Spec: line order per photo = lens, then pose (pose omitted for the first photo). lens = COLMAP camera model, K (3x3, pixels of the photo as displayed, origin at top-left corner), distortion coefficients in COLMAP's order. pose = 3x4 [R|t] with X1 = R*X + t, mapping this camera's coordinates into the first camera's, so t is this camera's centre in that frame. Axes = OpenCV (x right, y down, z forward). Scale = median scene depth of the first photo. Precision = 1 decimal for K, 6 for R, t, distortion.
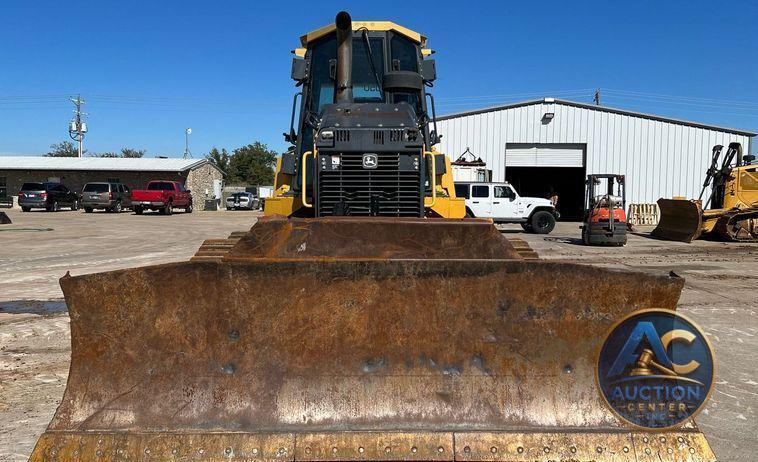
lens RADIAL K [[749.4, 0, 356.1], [0, 749.4, 253.5], [0, 0, 1]] dist [0.058891, 0.000000]
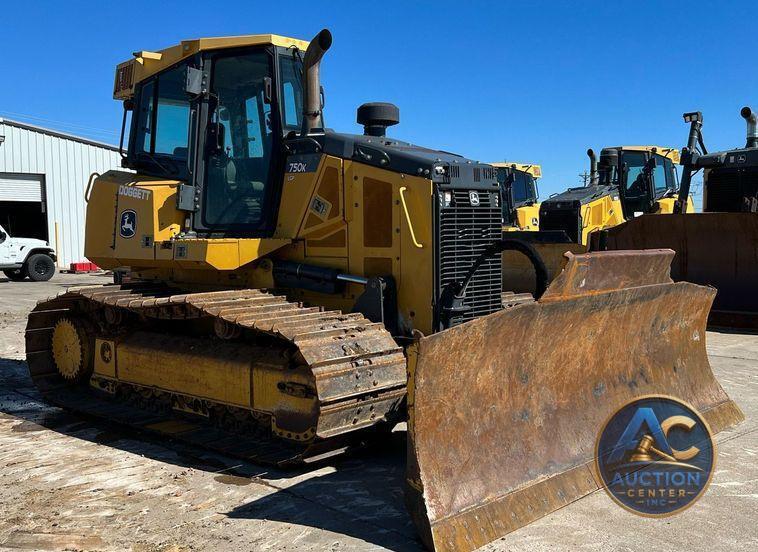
lens RADIAL K [[848.5, 0, 374.6], [0, 848.5, 306.8], [0, 0, 1]] dist [0.093135, 0.000000]
pose [[0.683800, -0.078911, 0.725390, -0.894292], [0.074000, 0.996509, 0.038646, -0.033504], [-0.725907, 0.027253, 0.687253, 0.324325]]
